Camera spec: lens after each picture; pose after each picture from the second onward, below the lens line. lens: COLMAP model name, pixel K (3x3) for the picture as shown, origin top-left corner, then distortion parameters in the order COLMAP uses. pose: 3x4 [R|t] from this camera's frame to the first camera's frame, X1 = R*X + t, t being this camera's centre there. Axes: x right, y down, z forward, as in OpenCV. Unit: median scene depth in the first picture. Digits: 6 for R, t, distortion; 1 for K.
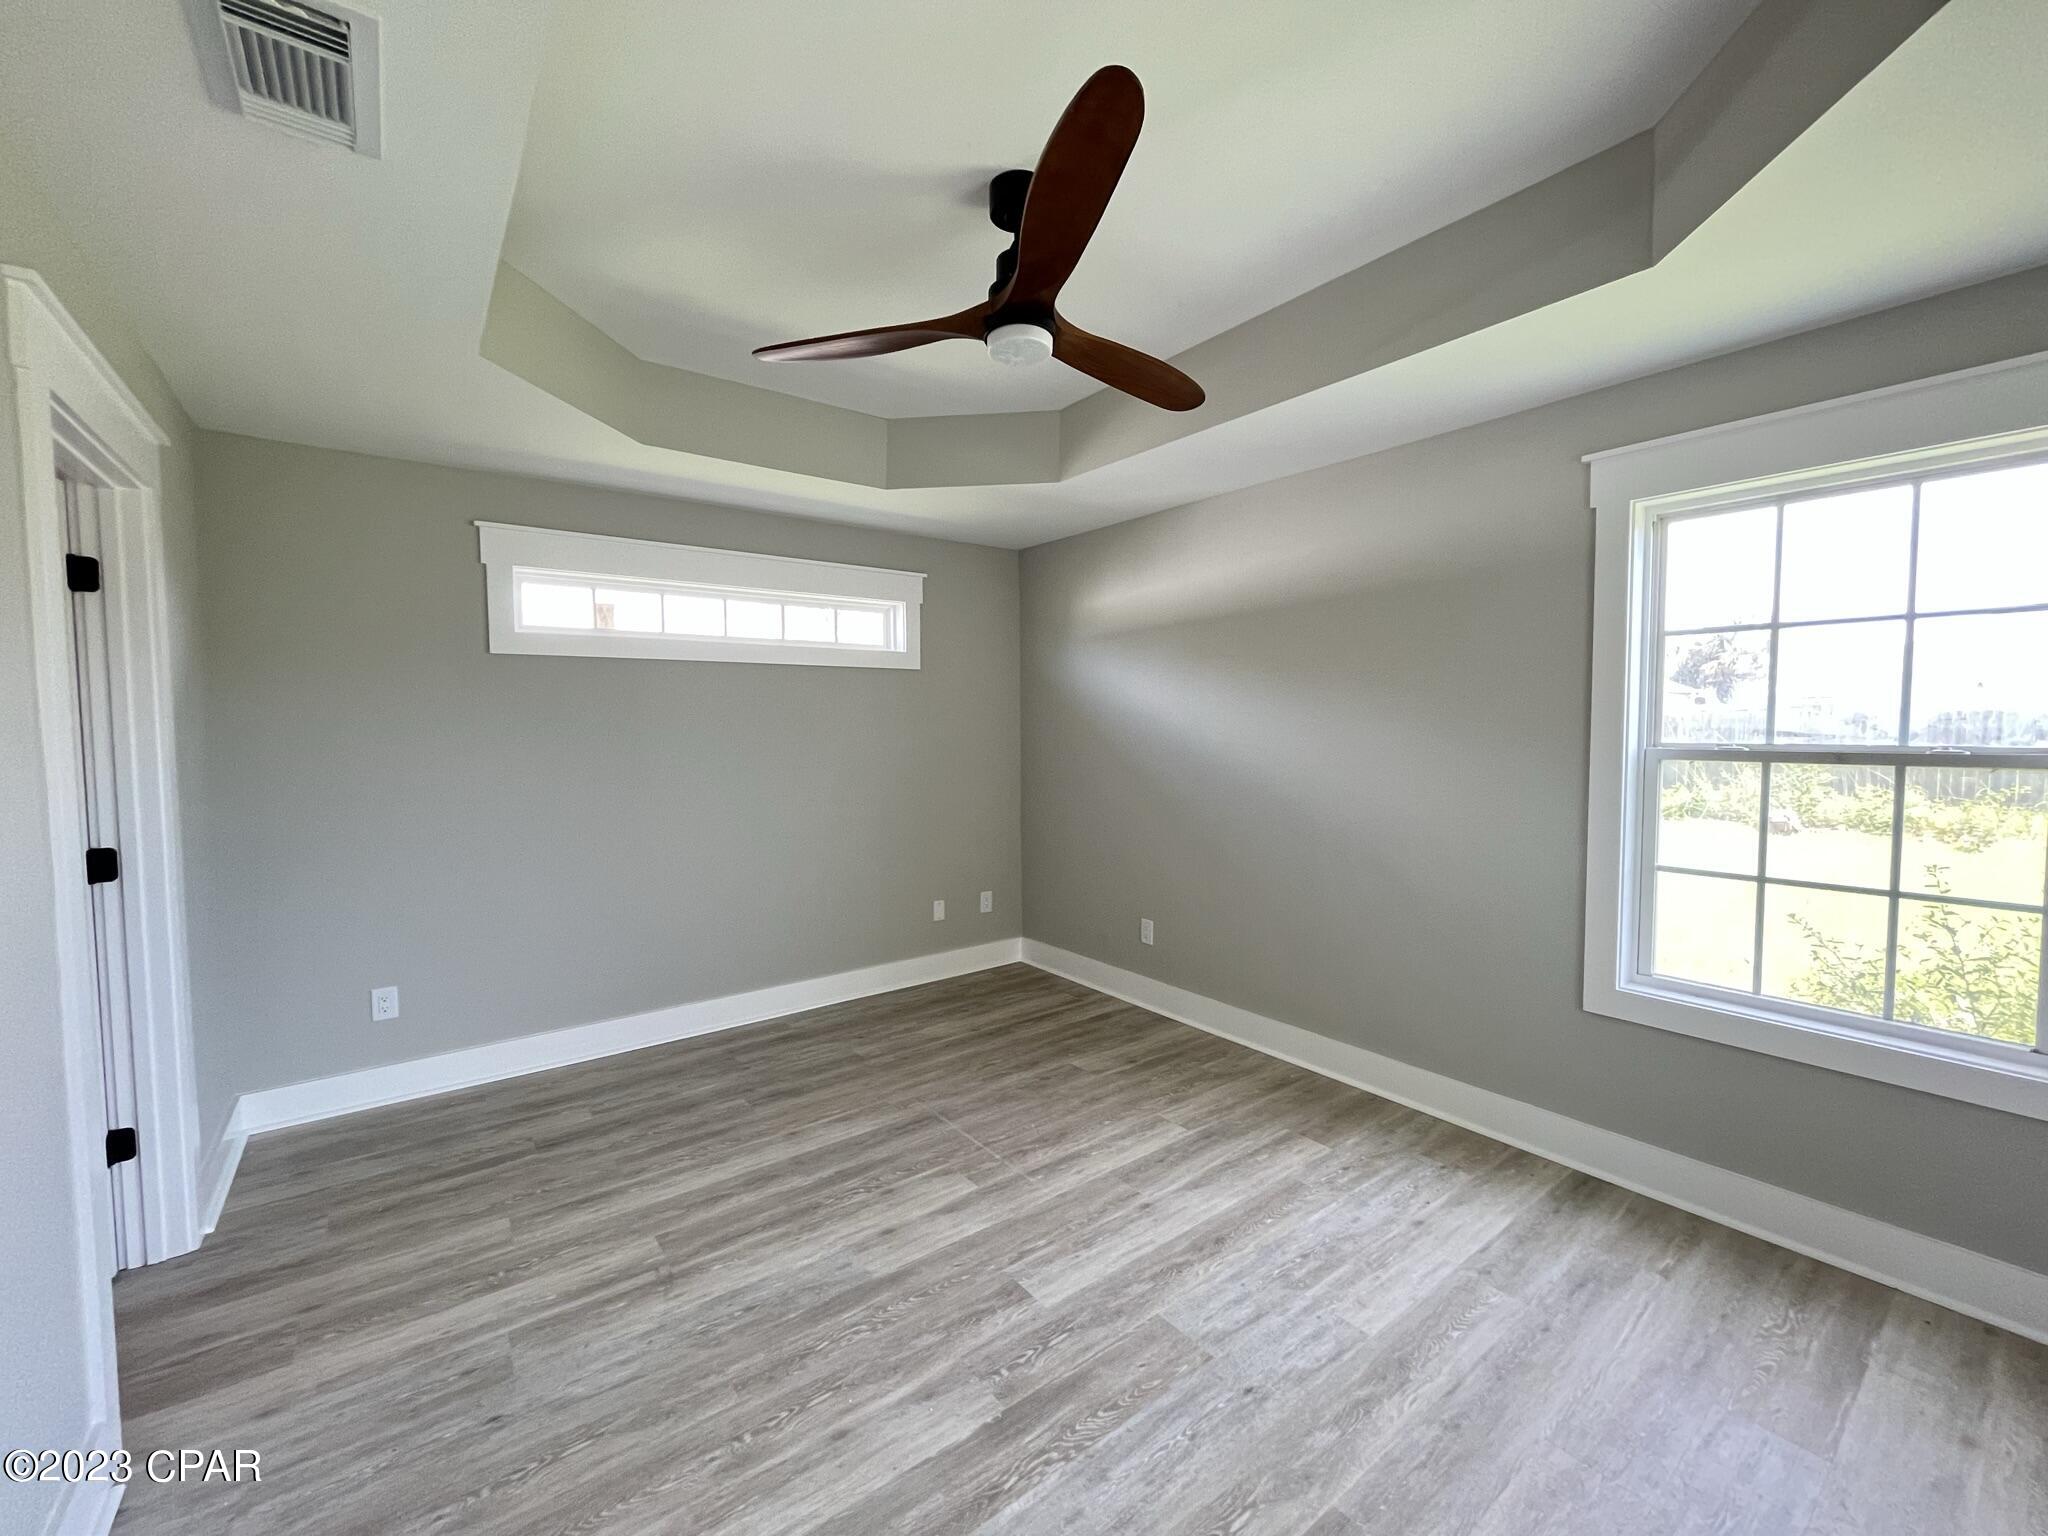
lens RADIAL K [[829.5, 0, 1024.0], [0, 829.5, 768.0], [0, 0, 1]] dist [-0.002806, 0.000222]
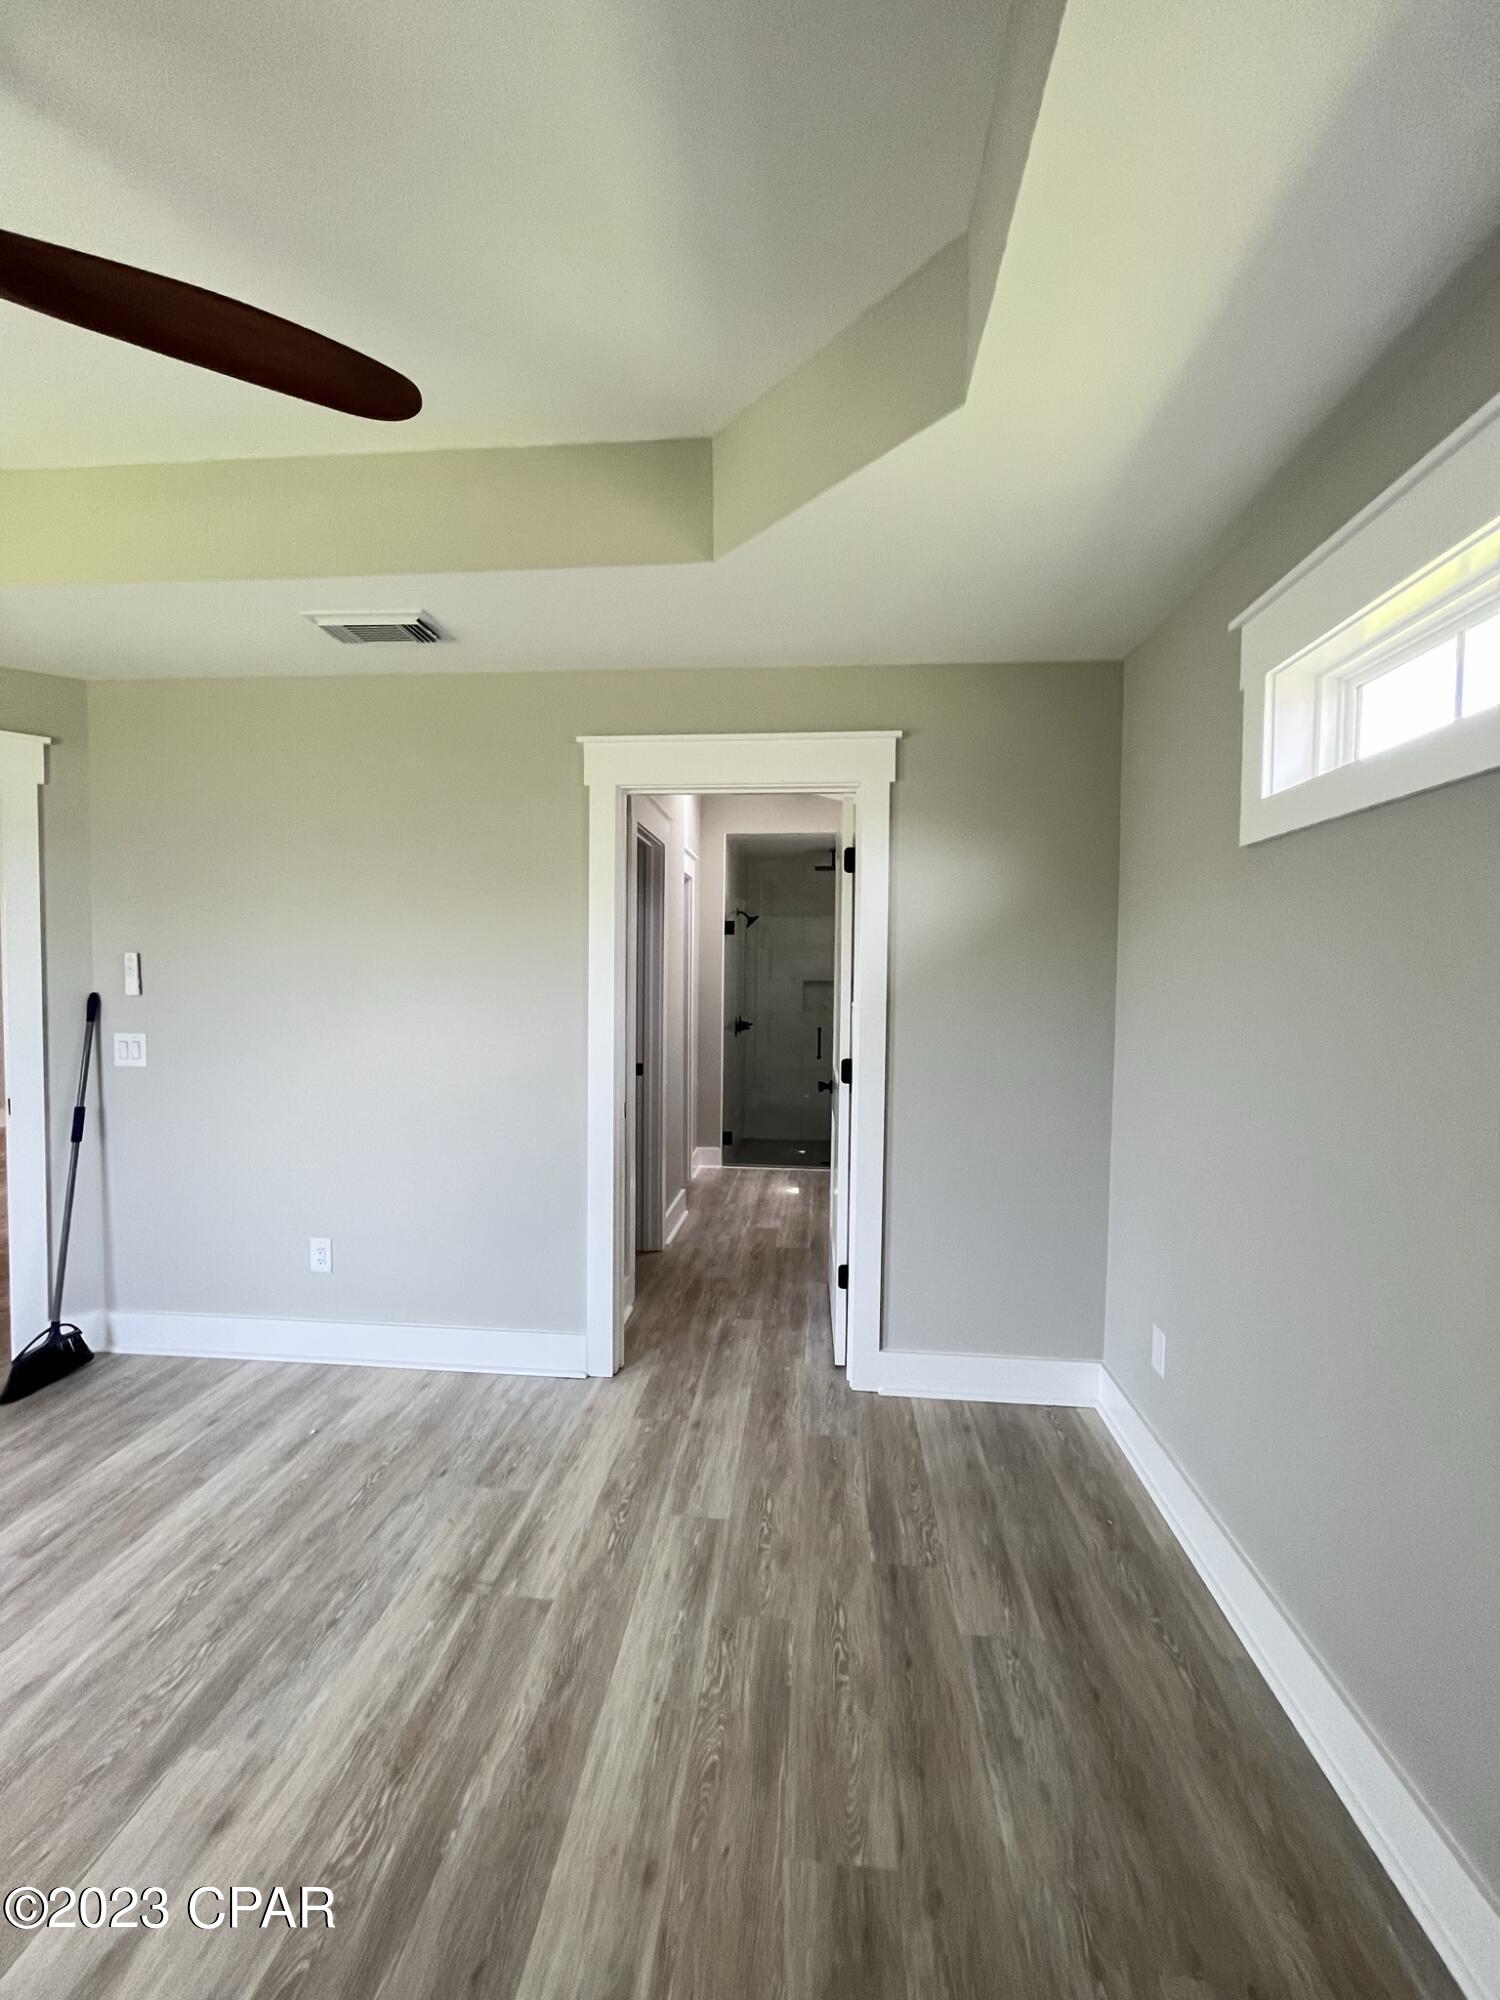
lens RADIAL K [[810.1, 0, 750.0], [0, 810.1, 1000.0], [0, 0, 1]] dist [-0.002806, 0.000222]
pose [[-0.666019, 0.021456, -0.745626, 0.001449], [-0.046843, 0.996410, 0.070515, -0.082550], [0.744463, 0.081892, -0.662623, 1.628847]]
